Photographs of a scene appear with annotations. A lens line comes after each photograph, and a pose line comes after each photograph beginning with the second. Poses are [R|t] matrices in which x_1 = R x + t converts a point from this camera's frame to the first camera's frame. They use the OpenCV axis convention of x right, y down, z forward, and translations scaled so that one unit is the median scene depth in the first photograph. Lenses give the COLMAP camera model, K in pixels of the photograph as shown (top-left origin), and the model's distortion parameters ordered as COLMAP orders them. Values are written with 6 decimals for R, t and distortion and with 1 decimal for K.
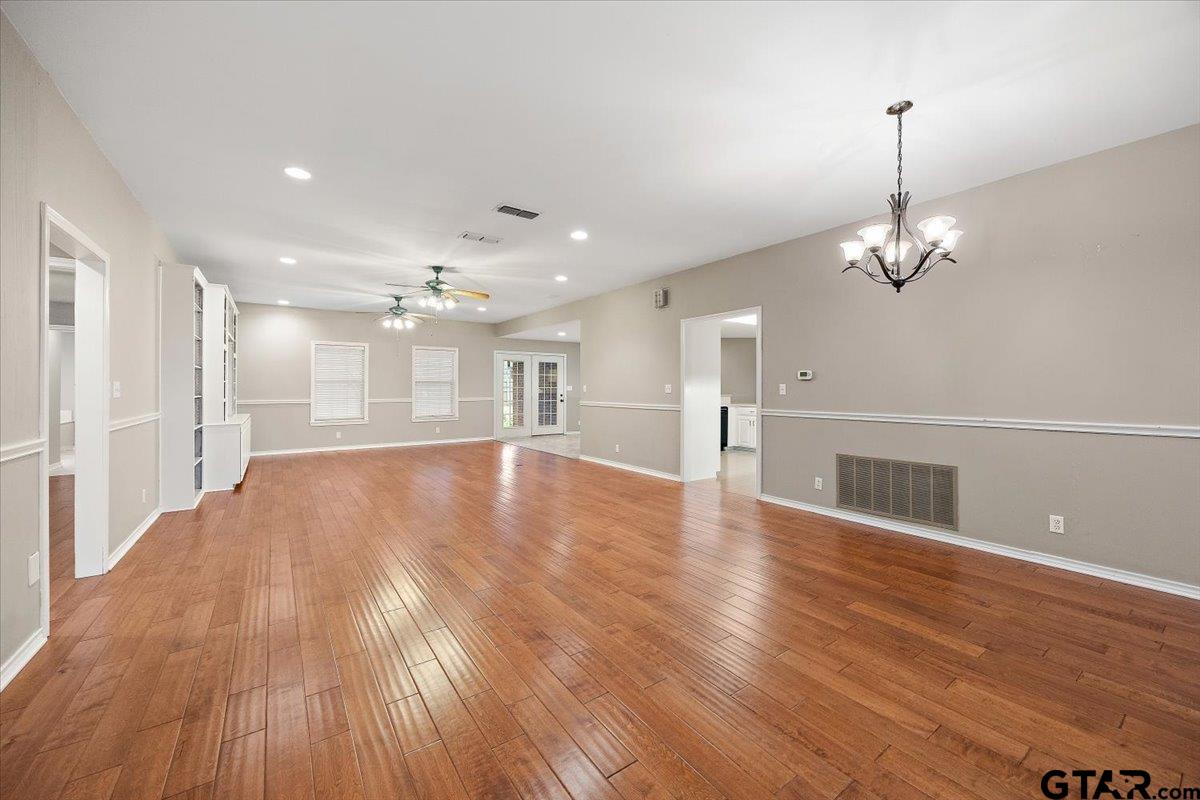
lens RADIAL K [[466.1, 0, 606.9], [0, 466.1, 393.5], [0, 0, 1]] dist [0.000959, 0.000688]
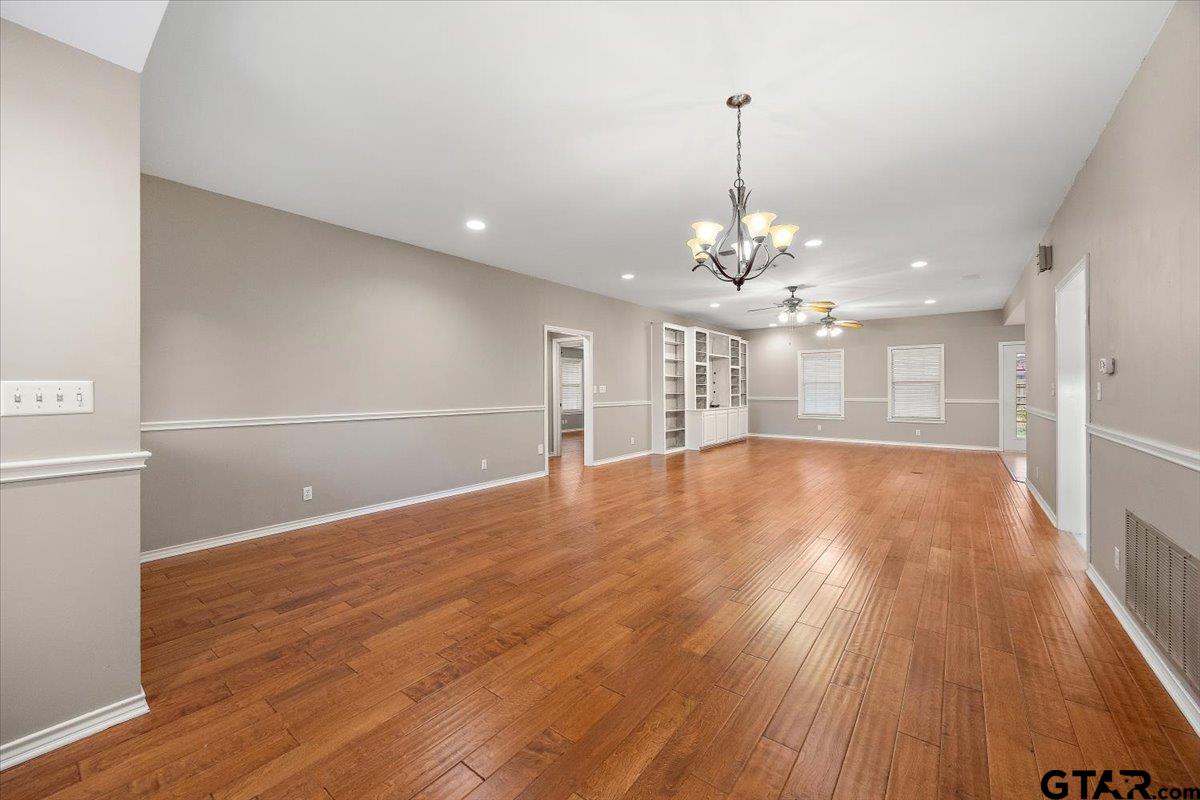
lens RADIAL K [[466.1, 0, 603.5], [0, 466.1, 392.9], [0, 0, 1]] dist [0.000959, 0.000688]
pose [[0.284540, 0.007010, -0.958639, 0.439261], [-0.009261, 0.999947, 0.004564, -0.000777], [0.958619, 0.007580, 0.284590, 0.135487]]
